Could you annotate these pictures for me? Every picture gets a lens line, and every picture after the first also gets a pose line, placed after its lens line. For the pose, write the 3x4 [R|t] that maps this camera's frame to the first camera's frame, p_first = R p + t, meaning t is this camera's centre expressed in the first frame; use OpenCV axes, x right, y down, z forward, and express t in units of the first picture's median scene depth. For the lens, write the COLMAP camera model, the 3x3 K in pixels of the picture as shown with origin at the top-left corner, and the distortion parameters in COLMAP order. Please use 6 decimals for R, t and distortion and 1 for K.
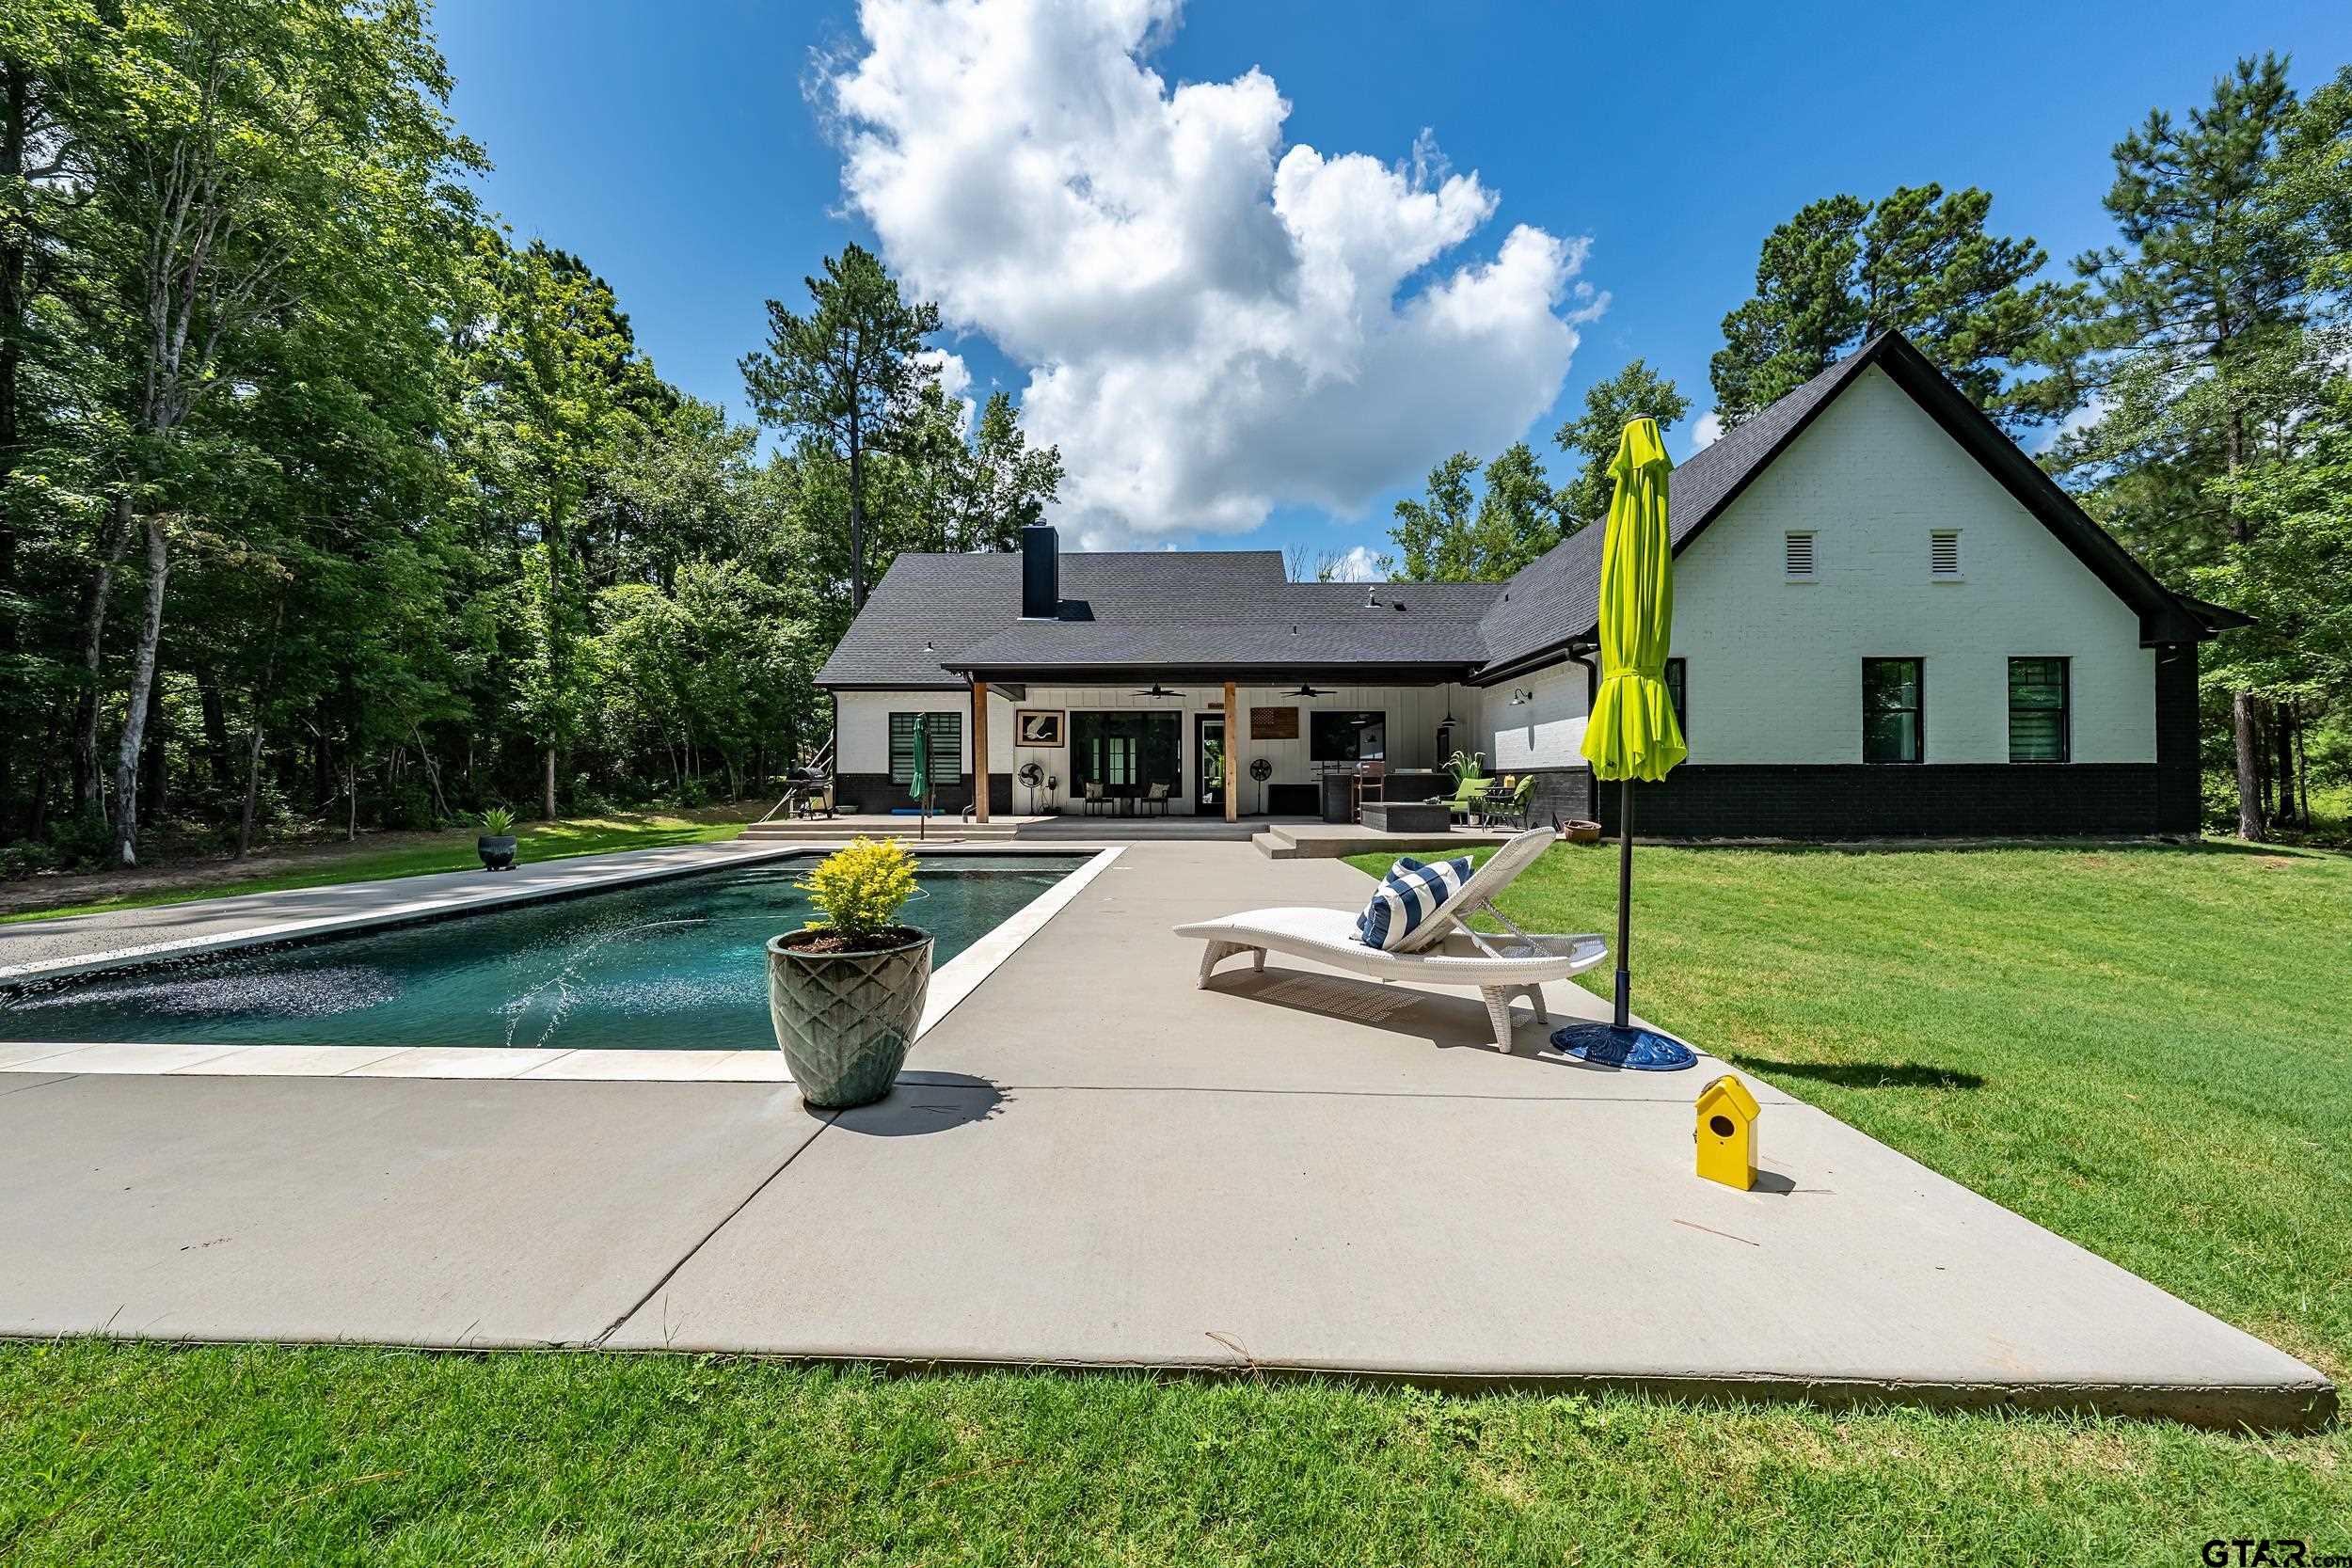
lens RADIAL K [[858.3, 0, 1176.0], [0, 858.3, 784.0], [0, 0, 1]] dist [0.000403, -0.000206]
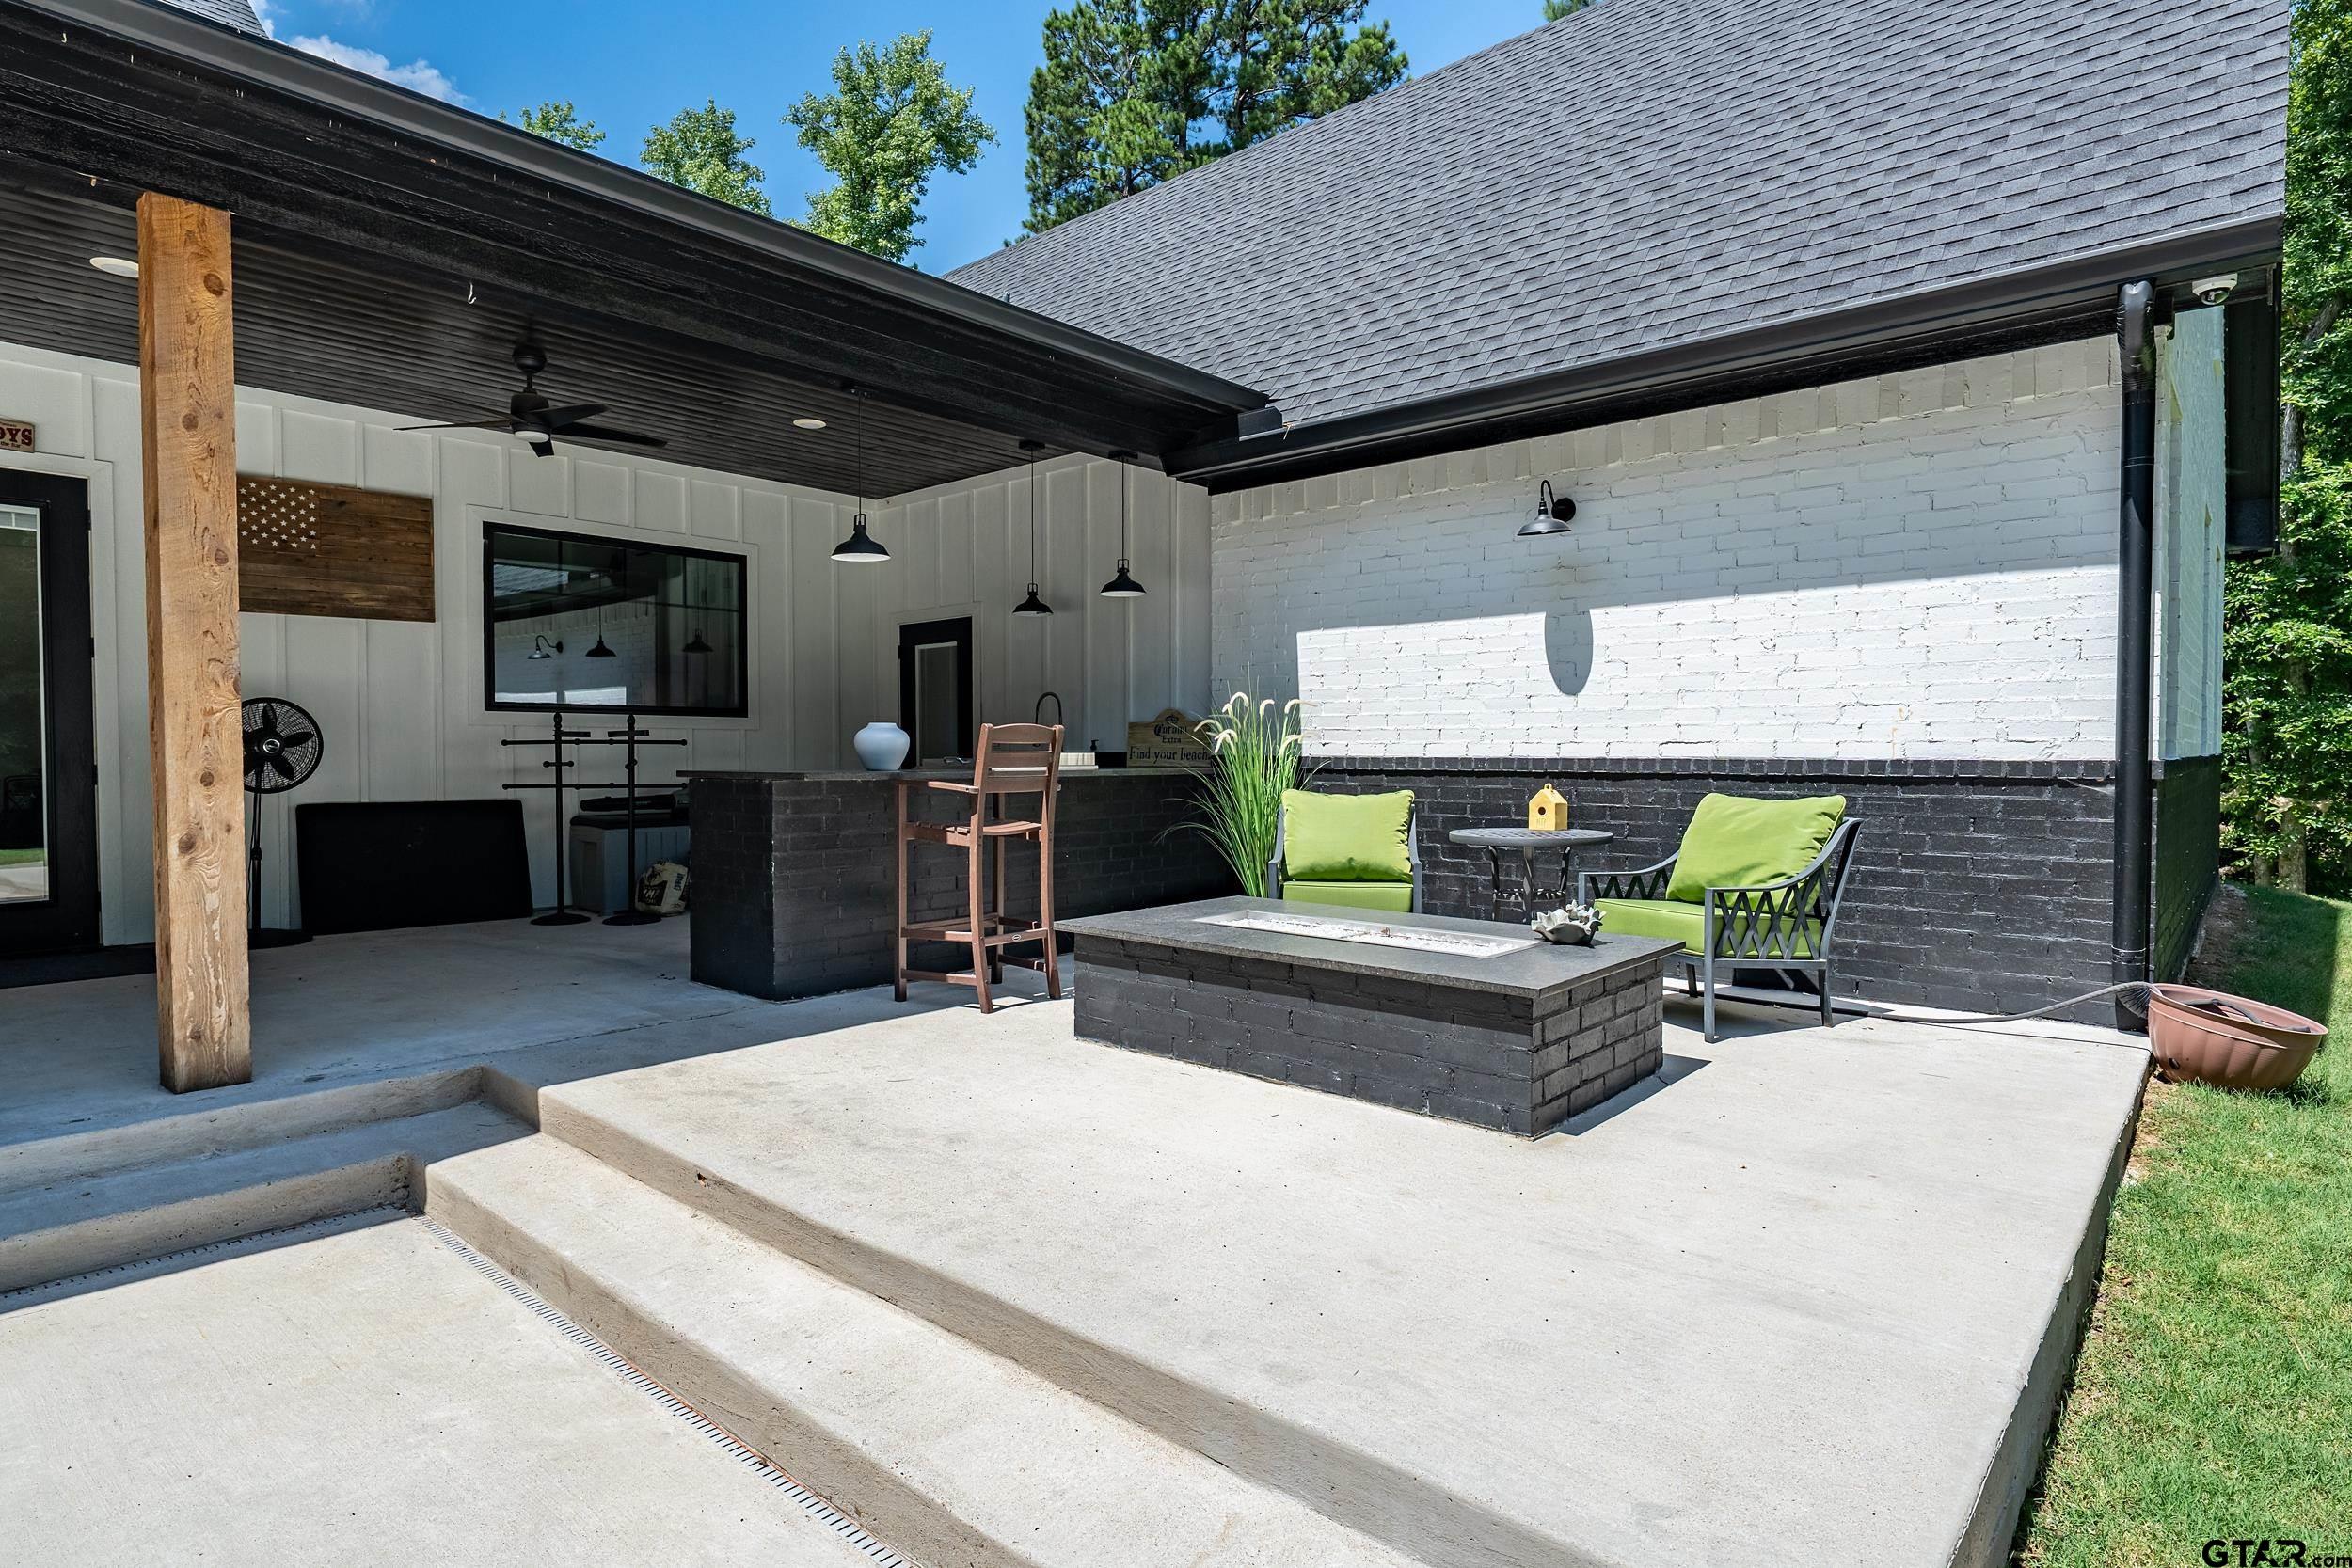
lens RADIAL K [[1258.7, 0, 1176.0], [0, 1258.7, 784.0], [0, 0, 1]] dist [0.001544, 0.000132]
pose [[0.661143, -0.016545, 0.750077, 0.006890], [-0.005407, 0.999626, 0.026814, -0.020832], [-0.750240, -0.021784, 0.660806, 0.762209]]
